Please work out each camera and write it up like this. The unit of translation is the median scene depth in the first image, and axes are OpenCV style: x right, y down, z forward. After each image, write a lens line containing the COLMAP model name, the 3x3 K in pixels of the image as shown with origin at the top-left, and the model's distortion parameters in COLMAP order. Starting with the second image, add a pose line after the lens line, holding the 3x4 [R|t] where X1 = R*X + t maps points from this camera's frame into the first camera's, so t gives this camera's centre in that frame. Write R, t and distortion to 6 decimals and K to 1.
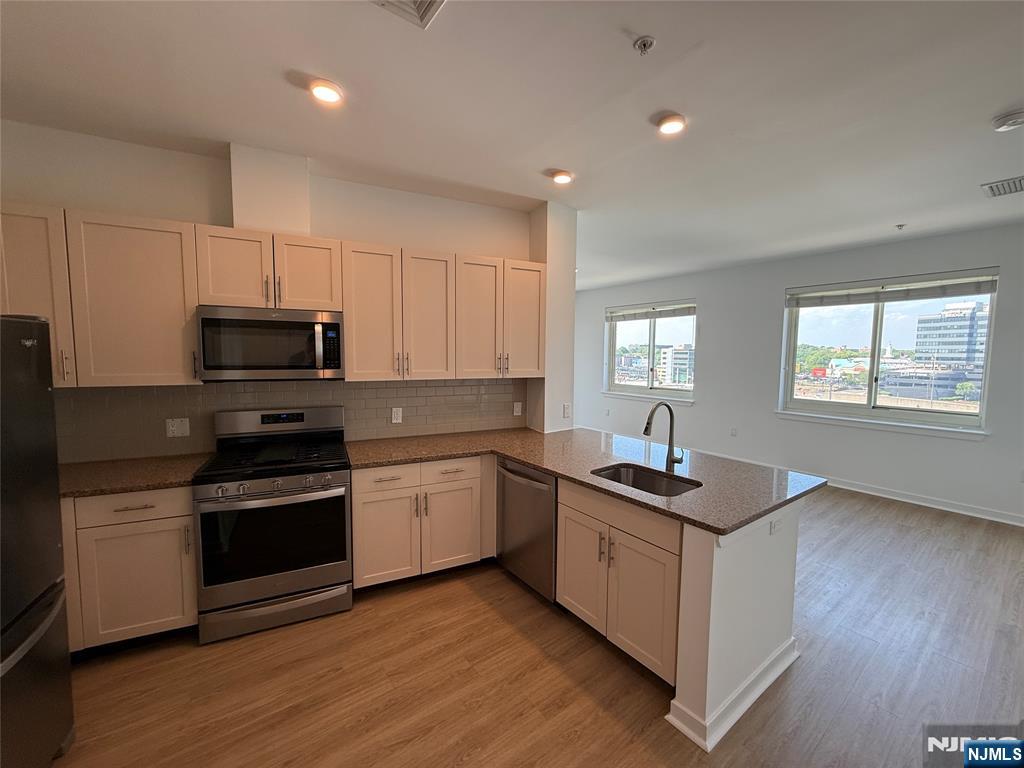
lens RADIAL K [[407.8, 0, 508.1], [0, 407.8, 383.4], [0, 0, 1]] dist [-0.001091, 0.000266]
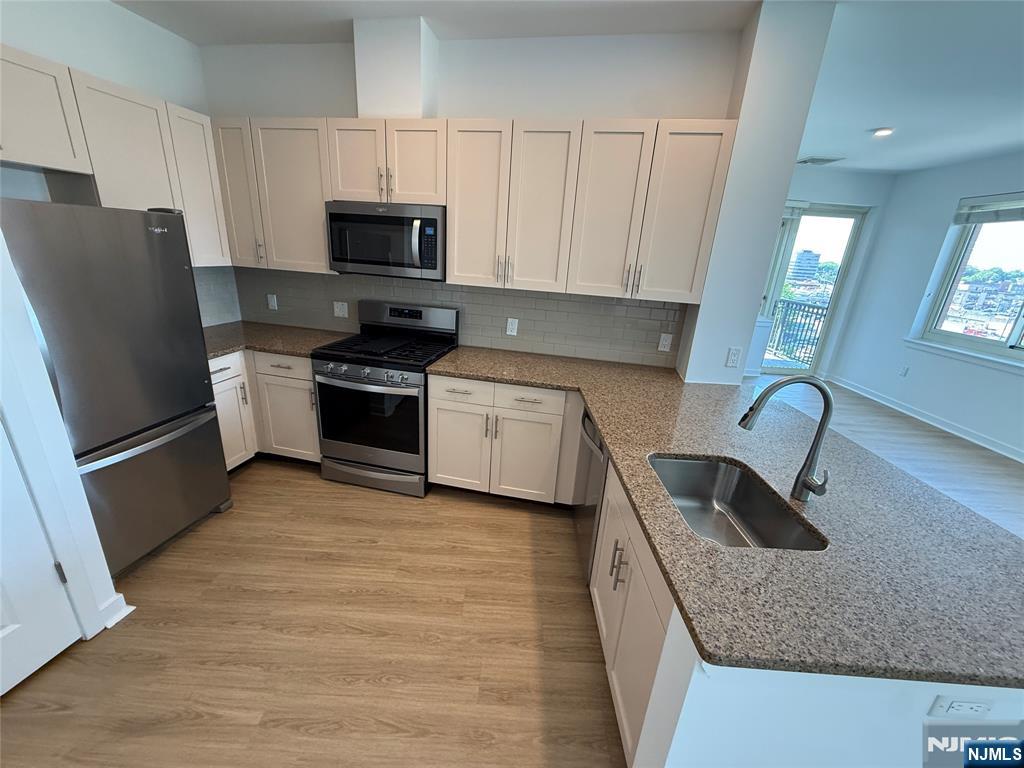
lens RADIAL K [[407.8, 0, 508.1], [0, 407.8, 383.4], [0, 0, 1]] dist [-0.001091, 0.000266]
pose [[0.794009, 0.229605, -0.562877, 0.341344], [-0.098580, 0.962305, 0.253478, -0.039387], [0.599860, -0.145776, 0.786713, 0.323245]]
